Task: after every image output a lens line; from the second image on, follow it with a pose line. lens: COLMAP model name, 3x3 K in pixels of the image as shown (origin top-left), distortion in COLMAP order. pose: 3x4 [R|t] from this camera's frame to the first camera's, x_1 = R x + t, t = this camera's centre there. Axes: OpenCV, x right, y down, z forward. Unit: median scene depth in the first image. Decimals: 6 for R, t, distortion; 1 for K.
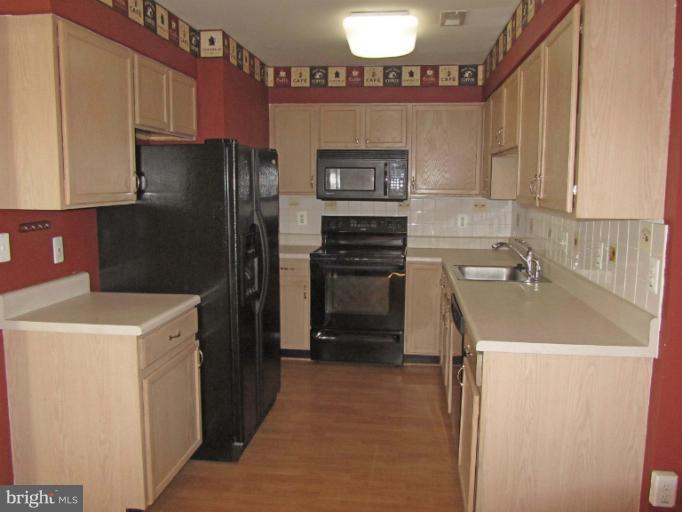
lens RADIAL K [[569.1, 0, 341.0], [0, 569.1, 256.0], [0, 0, 1]] dist [-0.006865, -0.011189]
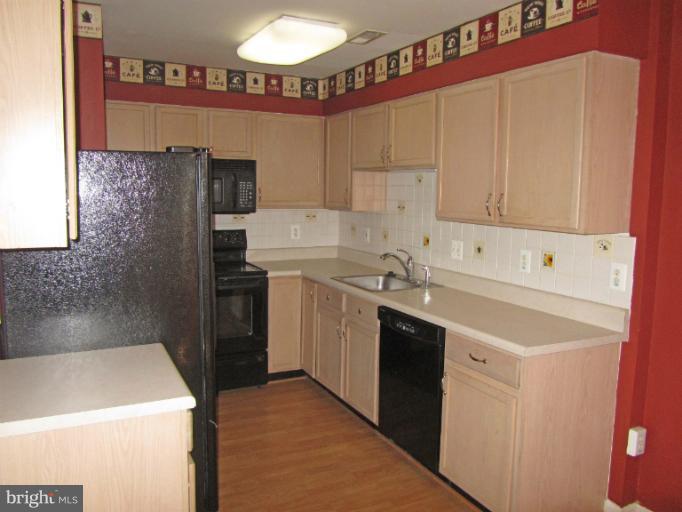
lens RADIAL K [[572.9, 0, 341.0], [0, 572.9, 256.0], [0, 0, 1]] dist [0.006553, 0.002415]
pose [[0.829169, -0.065883, 0.555102, -0.316487], [0.066193, 0.997616, 0.019530, -0.036653], [-0.555065, 0.020550, 0.831553, 0.126161]]
